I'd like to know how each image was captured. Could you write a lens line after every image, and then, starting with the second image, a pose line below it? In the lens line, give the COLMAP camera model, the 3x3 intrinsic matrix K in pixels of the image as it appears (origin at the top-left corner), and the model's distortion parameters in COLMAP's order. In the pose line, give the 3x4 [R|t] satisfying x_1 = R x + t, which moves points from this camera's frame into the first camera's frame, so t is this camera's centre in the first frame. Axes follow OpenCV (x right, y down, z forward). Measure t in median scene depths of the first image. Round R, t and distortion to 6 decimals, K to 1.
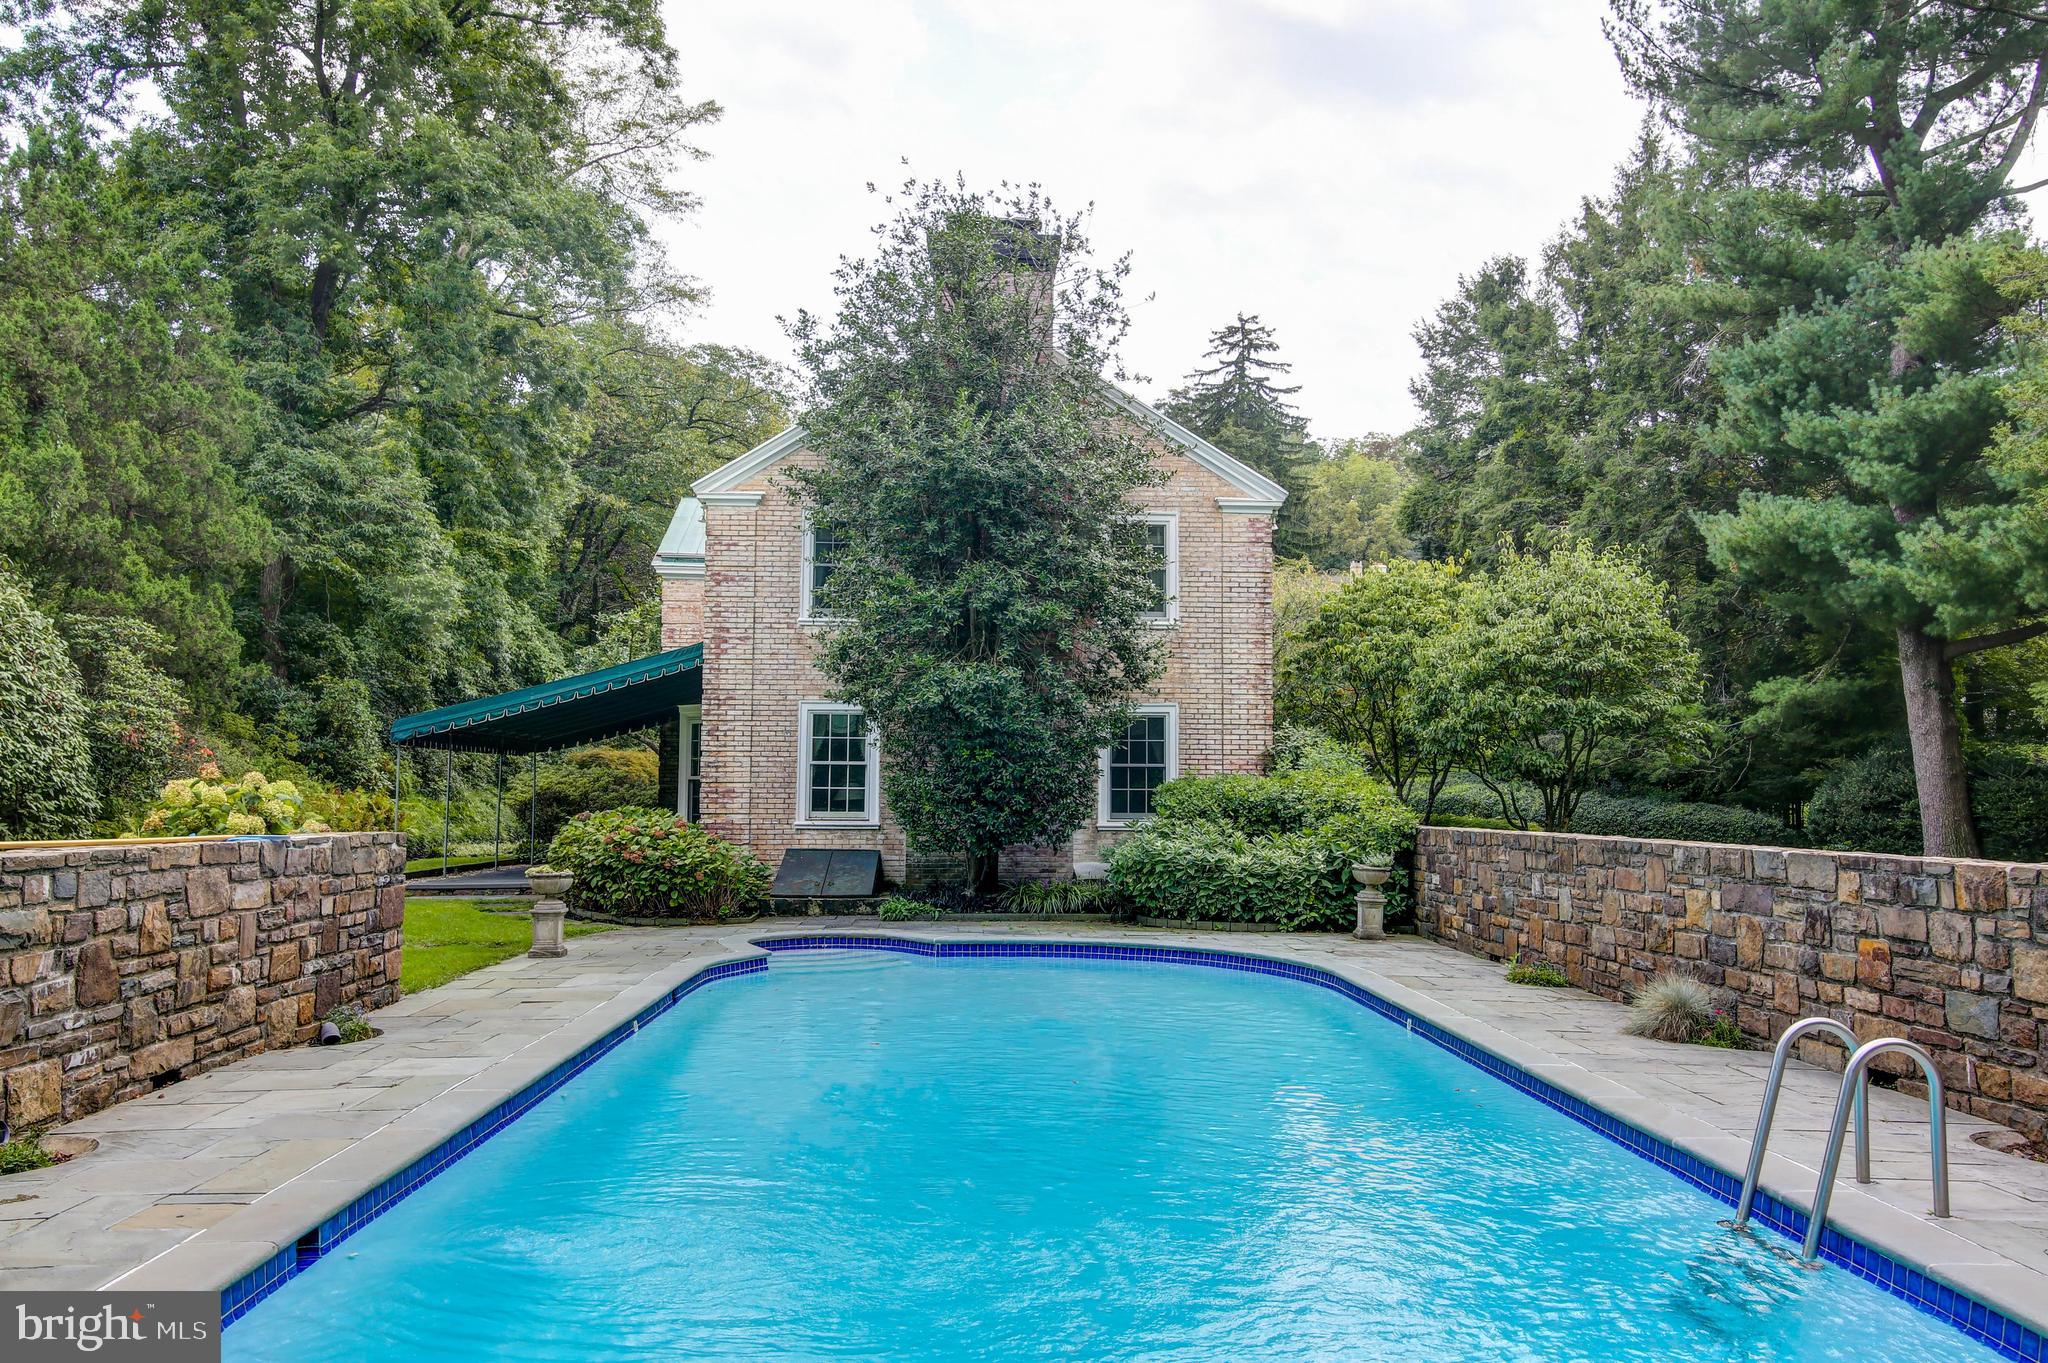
lens RADIAL K [[1540.2, 0, 1024.0], [0, 1540.2, 681.5], [0, 0, 1]] dist [0.000406, 0.005631]
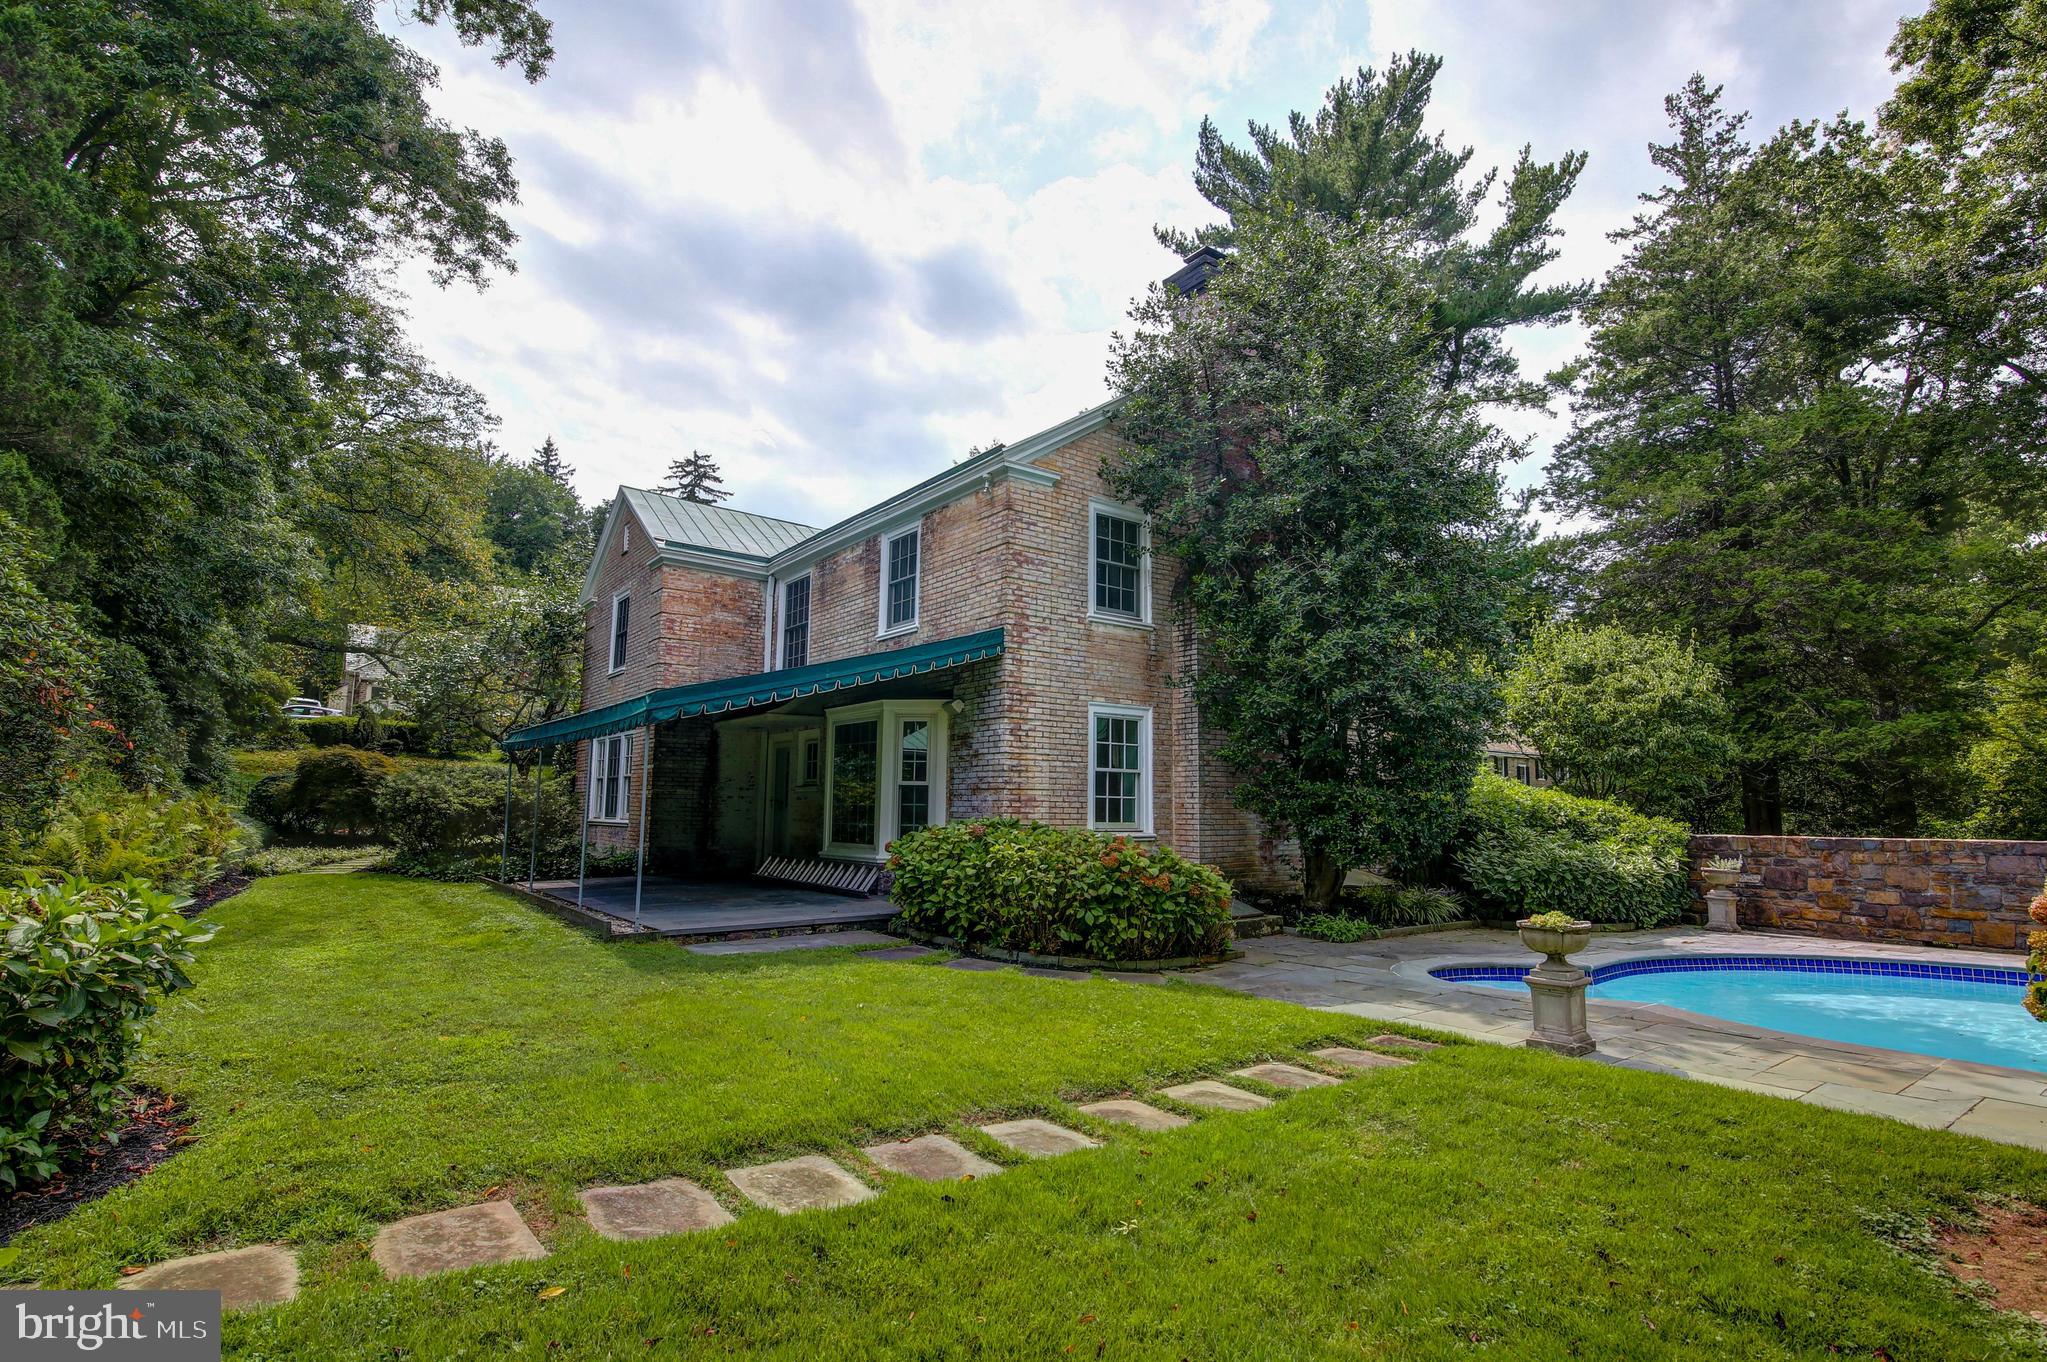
lens RADIAL K [[1003.3, 0, 1023.5], [0, 1003.3, 681.0], [0, 0, 1]] dist [-0.023443, -0.000221]
pose [[0.829729, 0.076980, 0.552832, -0.513261], [-0.050707, 0.996744, -0.062688, 0.039707], [-0.555858, 0.023981, 0.830931, 0.523376]]
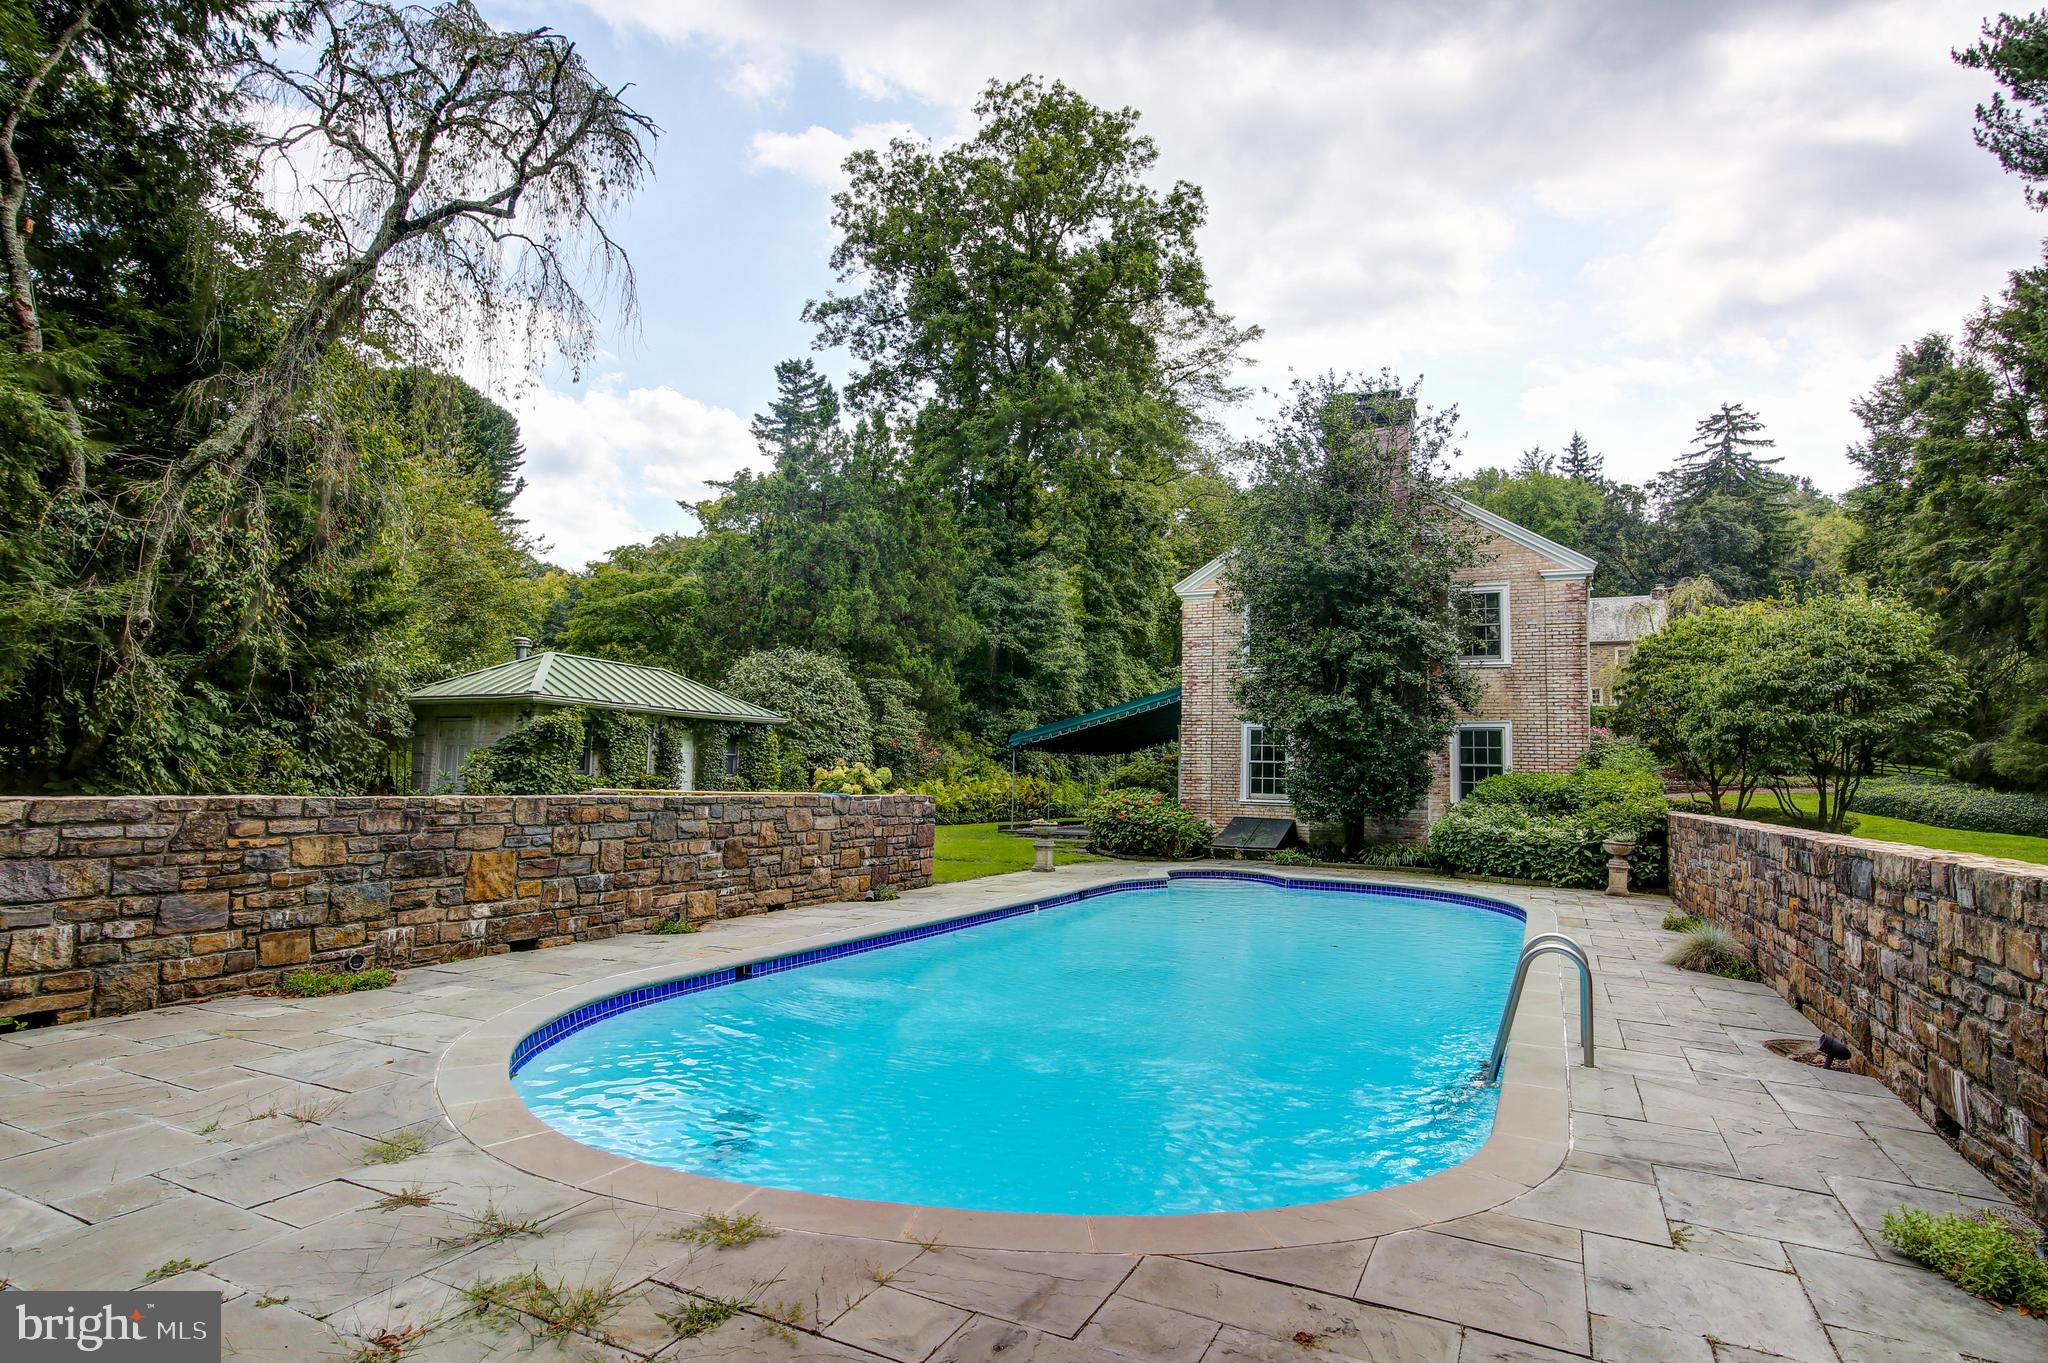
lens RADIAL K [[1054.6, 0, 1024.0], [0, 1054.6, 681.5], [0, 0, 1]] dist [-0.005106, -0.009734]
pose [[0.884347, -0.027126, -0.466041, 0.156770], [0.015687, 0.999473, -0.028407, -0.001110], [0.466566, 0.017811, 0.884307, -0.042287]]
